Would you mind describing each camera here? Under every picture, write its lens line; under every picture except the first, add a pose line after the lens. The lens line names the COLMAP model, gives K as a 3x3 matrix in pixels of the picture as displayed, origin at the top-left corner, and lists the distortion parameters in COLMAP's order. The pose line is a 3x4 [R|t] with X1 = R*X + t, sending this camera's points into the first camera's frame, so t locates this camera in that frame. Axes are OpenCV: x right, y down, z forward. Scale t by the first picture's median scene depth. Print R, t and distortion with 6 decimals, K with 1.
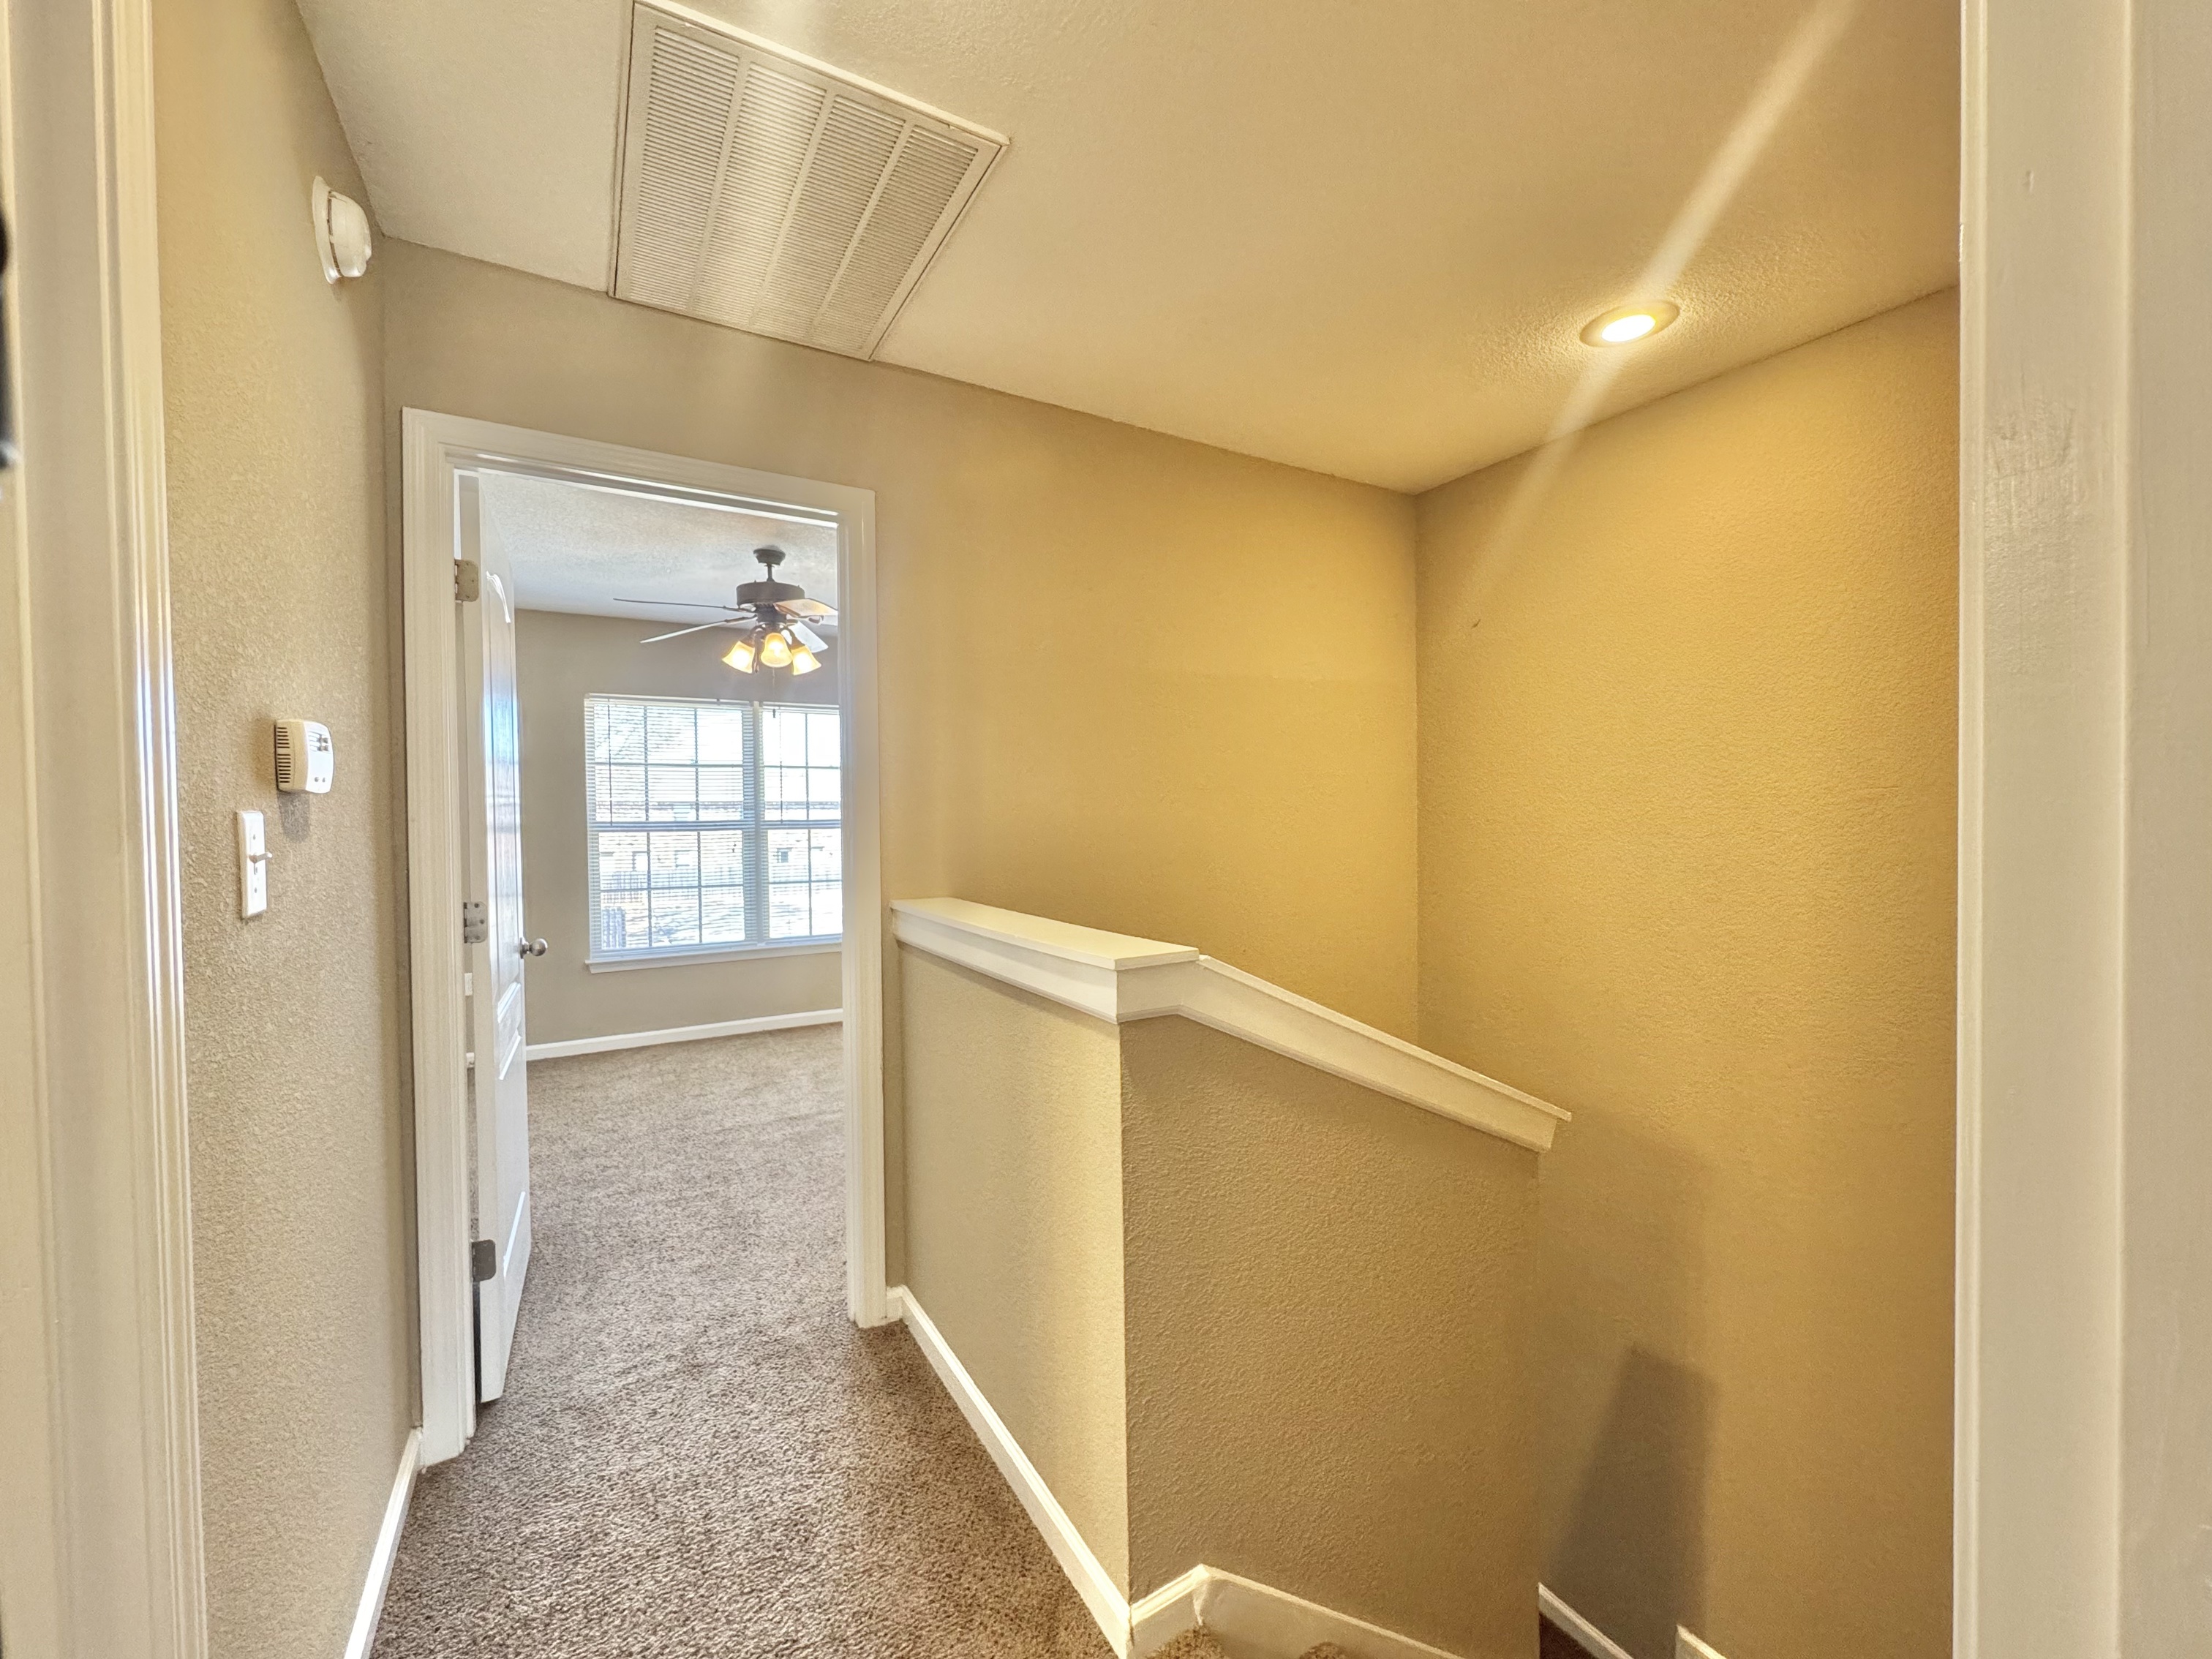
lens RADIAL K [[881.5, 0, 1104.0], [0, 881.5, 837.4], [0, 0, 1]] dist [0.000035, -0.004447]
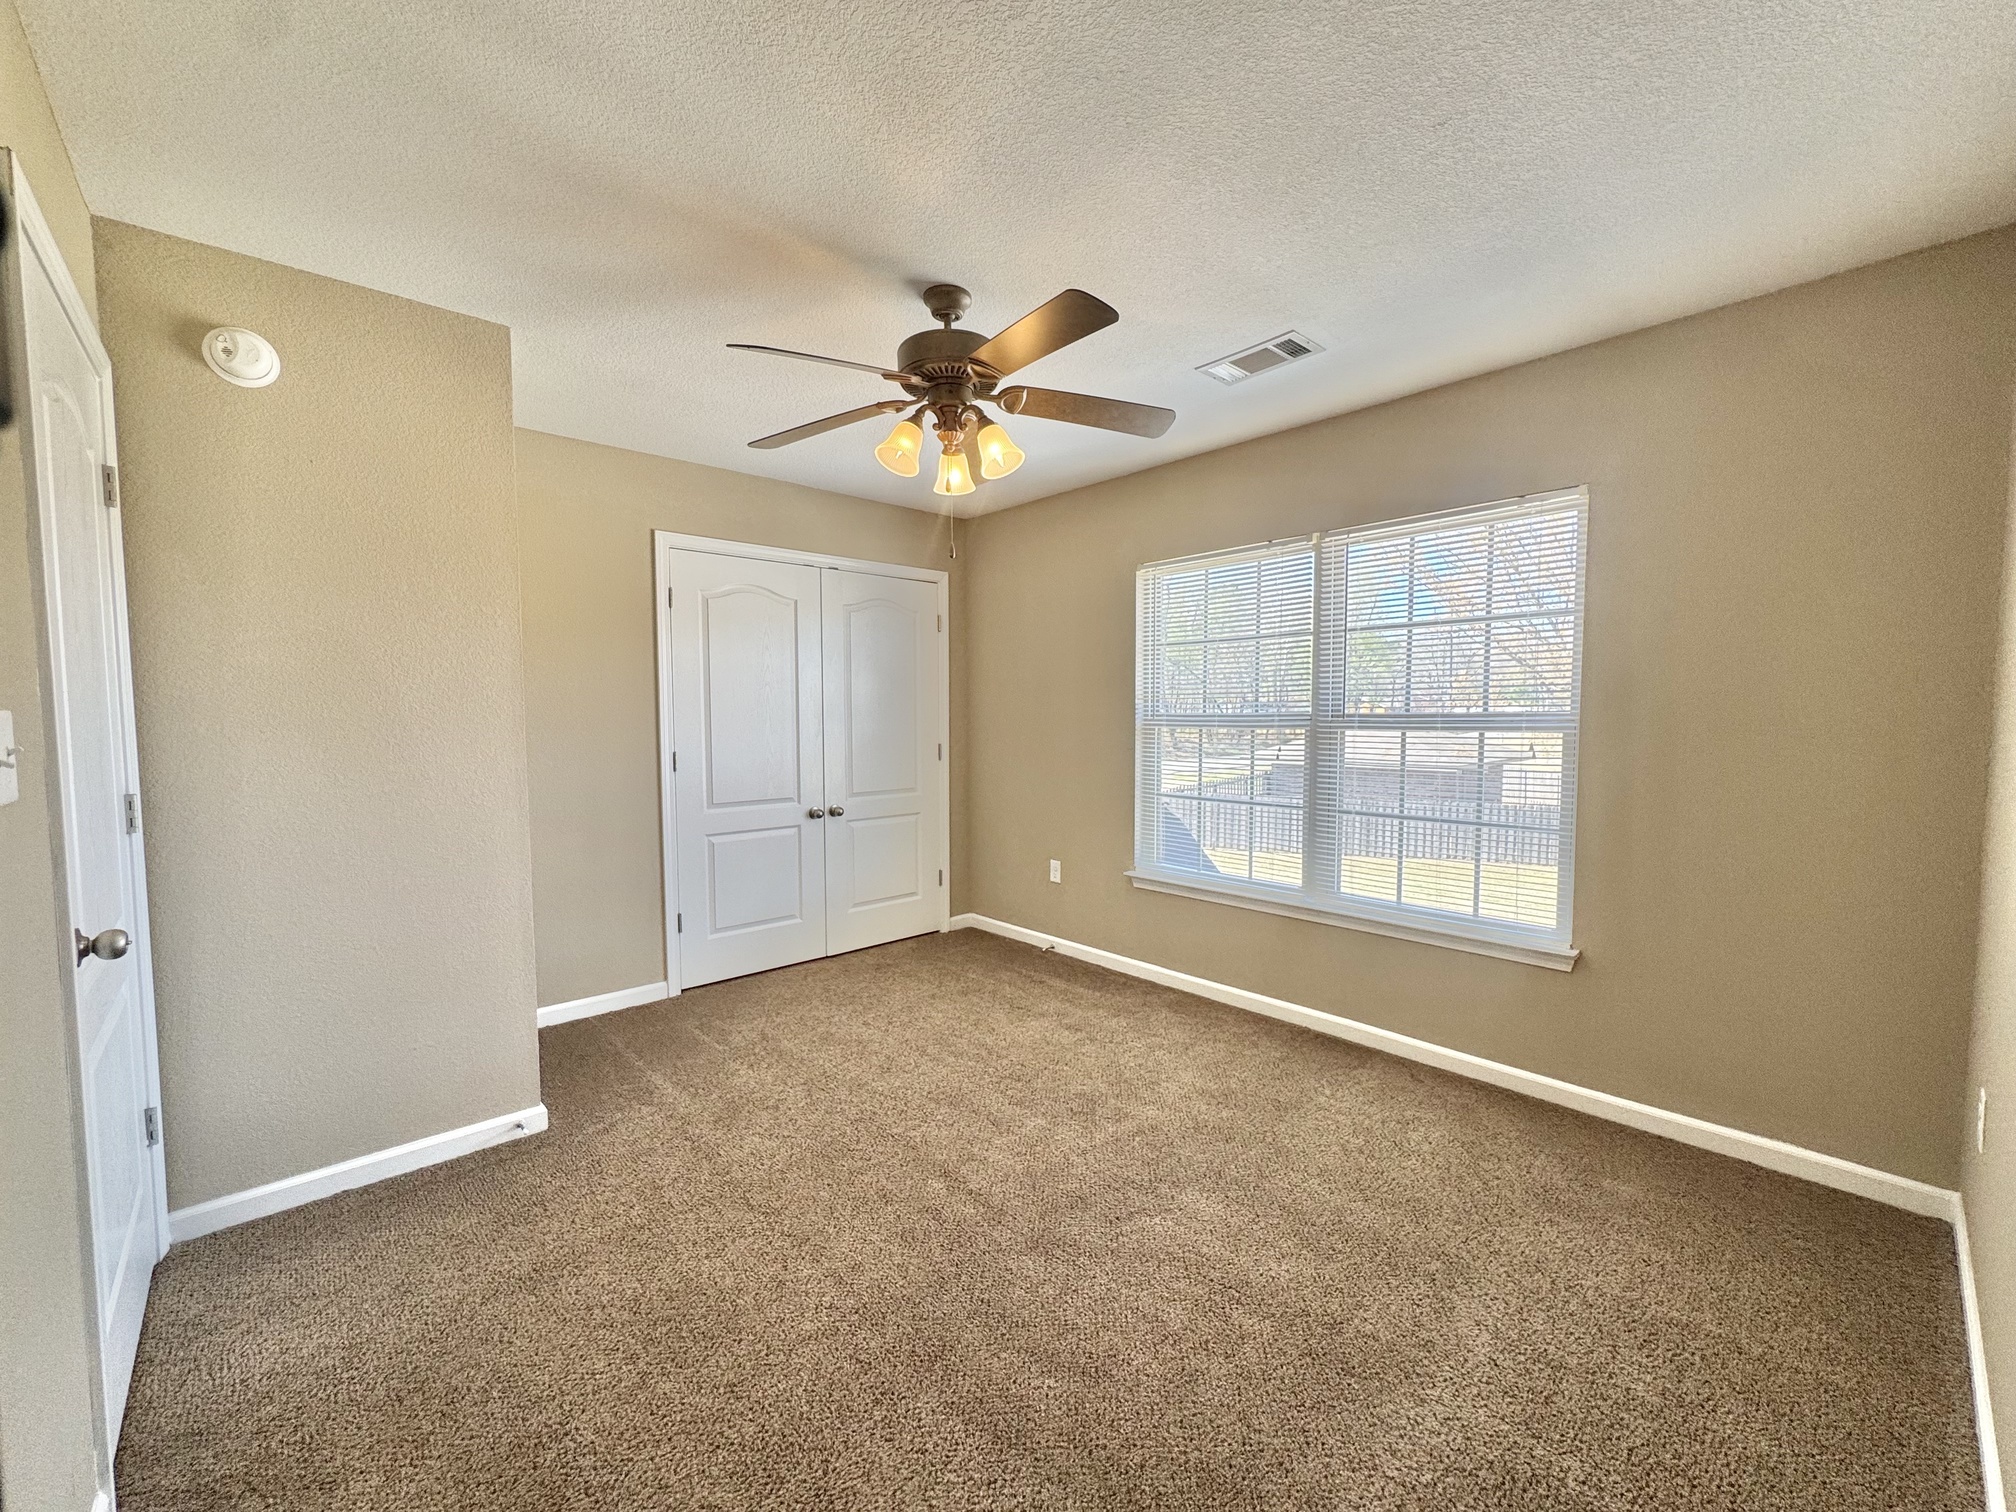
lens RADIAL K [[803.4, 0, 1006.2], [0, 803.4, 763.2], [0, 0, 1]] dist [0.000035, -0.004447]
pose [[0.200368, 0.075688, -0.976793, 0.166852], [-0.021681, 0.997110, 0.072815, -0.023846], [0.979481, 0.006589, 0.201430, 0.715476]]
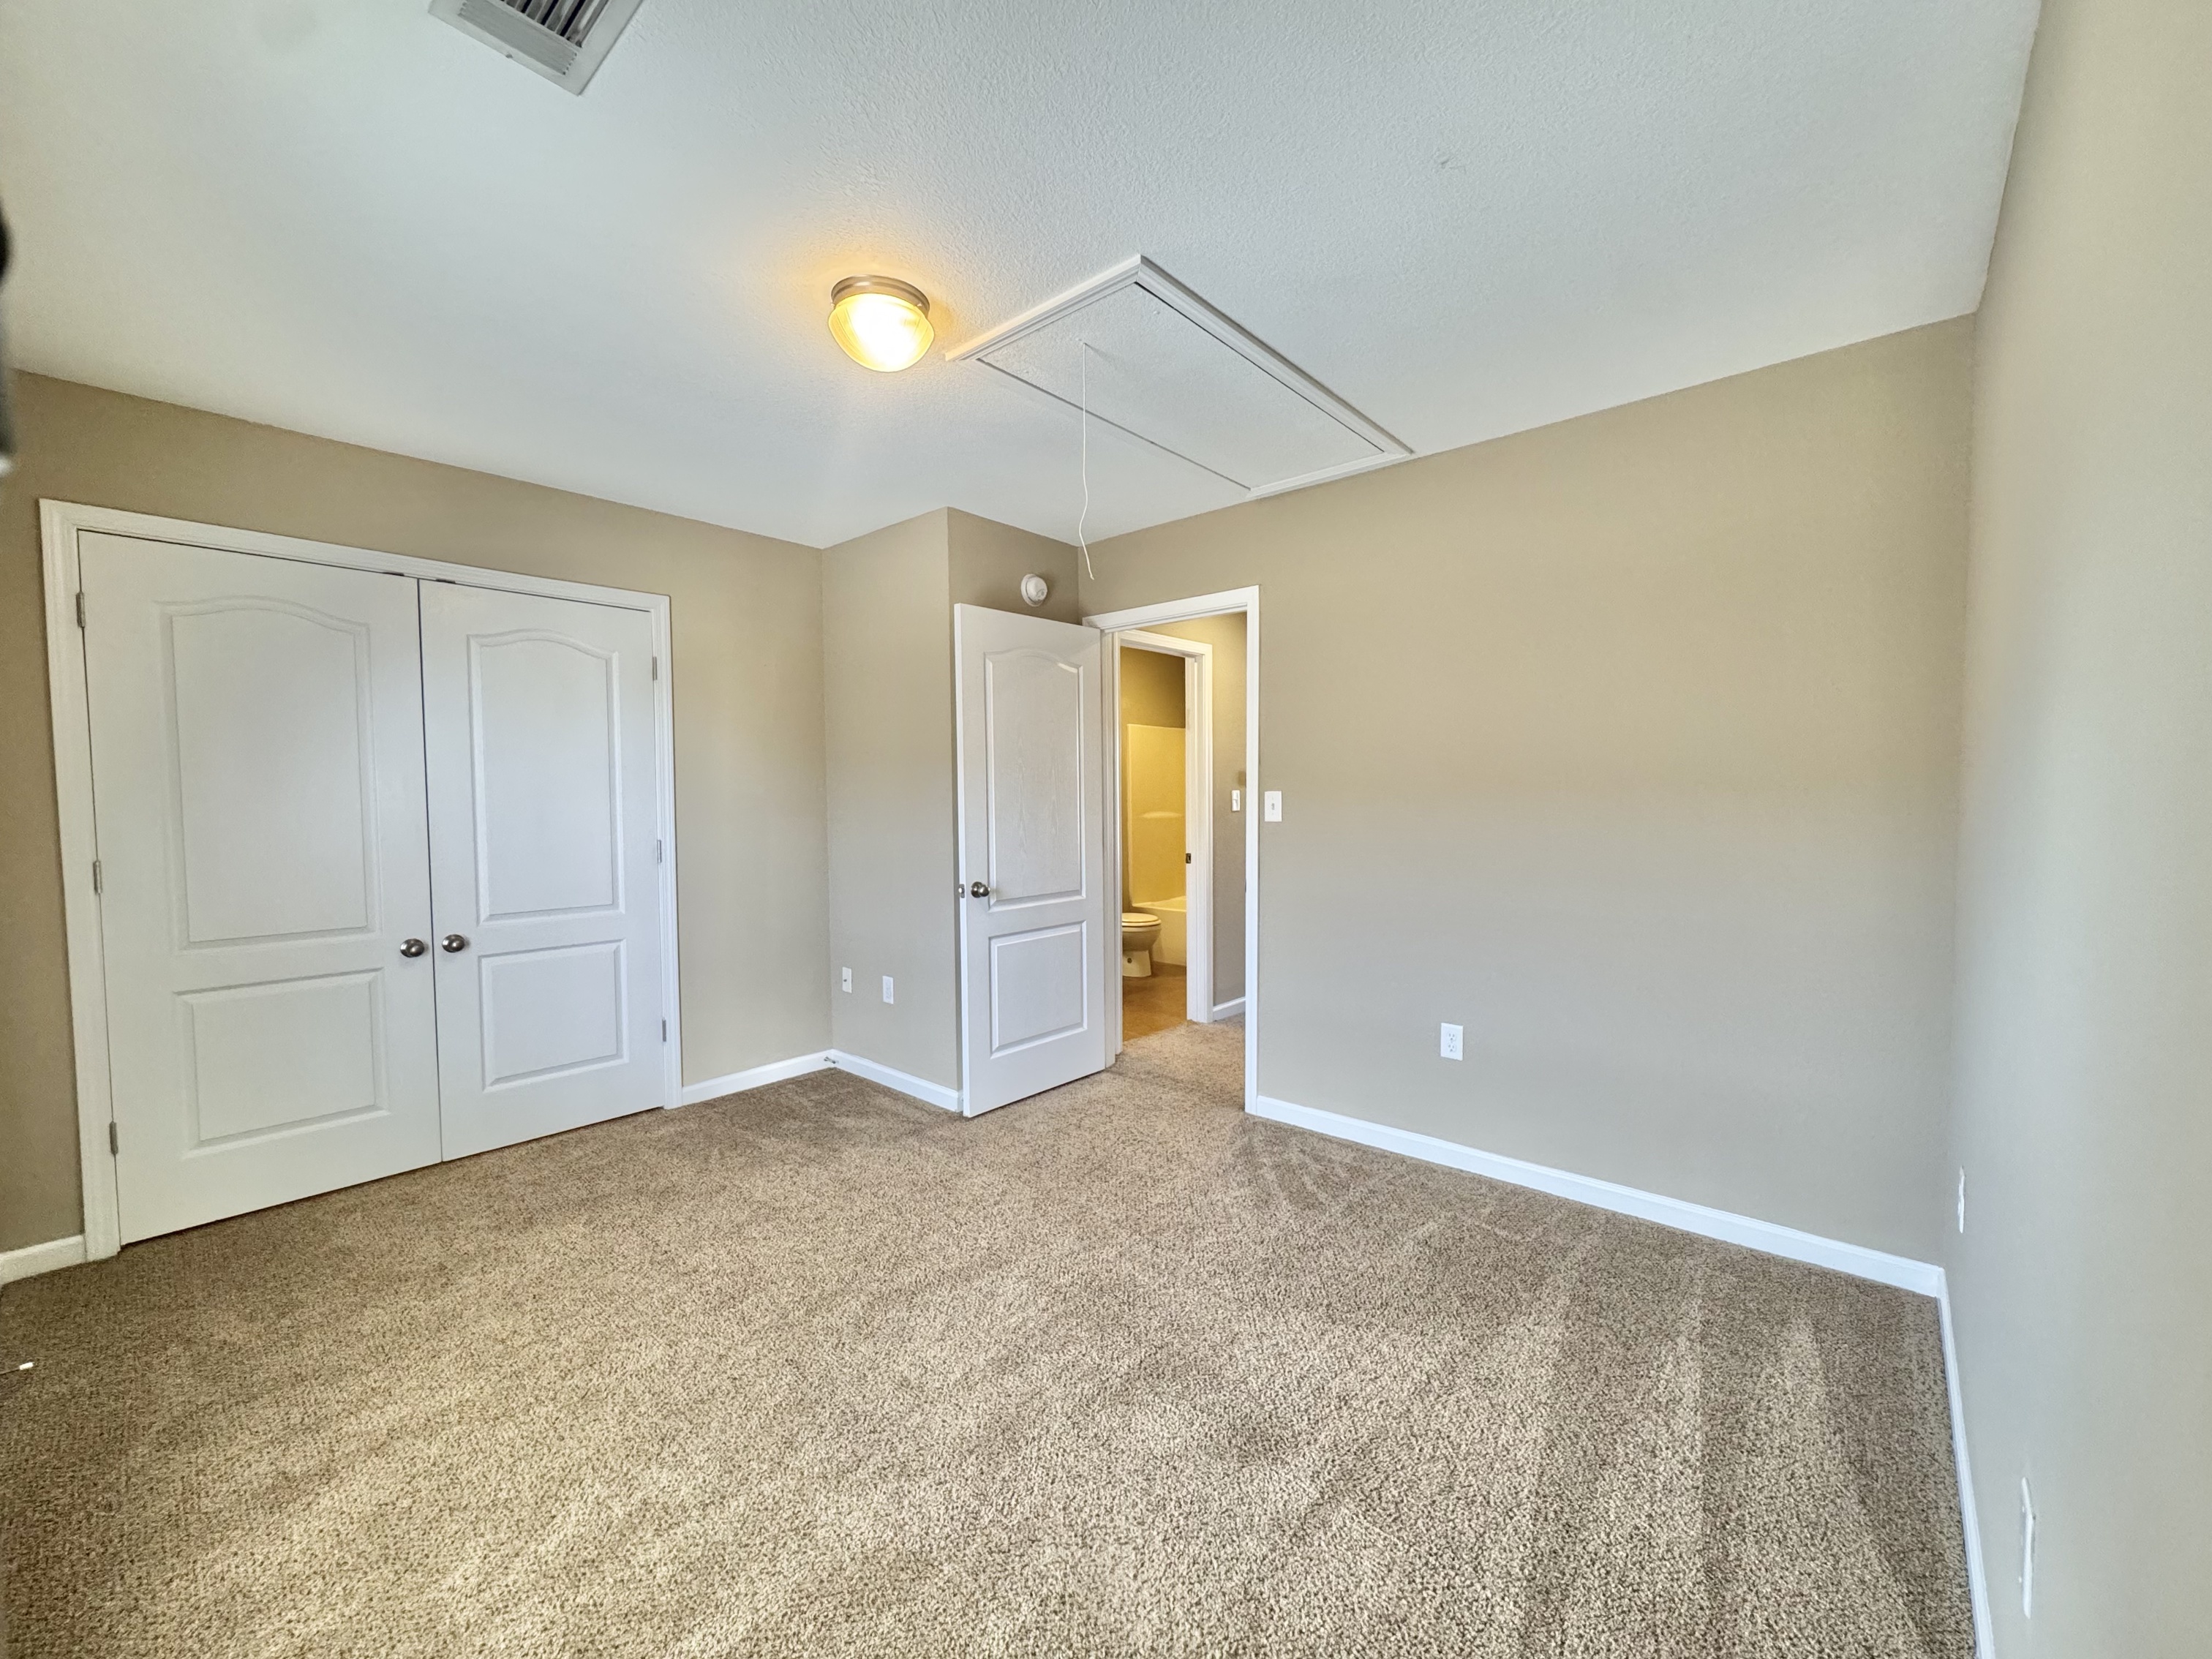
lens RADIAL K [[881.5, 0, 1104.0], [0, 881.5, 837.4], [0, 0, 1]] dist [0.000035, -0.004447]
pose [[0.315201, 0.063423, -0.946903, 0.030669], [-0.022250, 0.997984, 0.059438, -0.029518], [0.948764, 0.002334, 0.315977, 0.950637]]
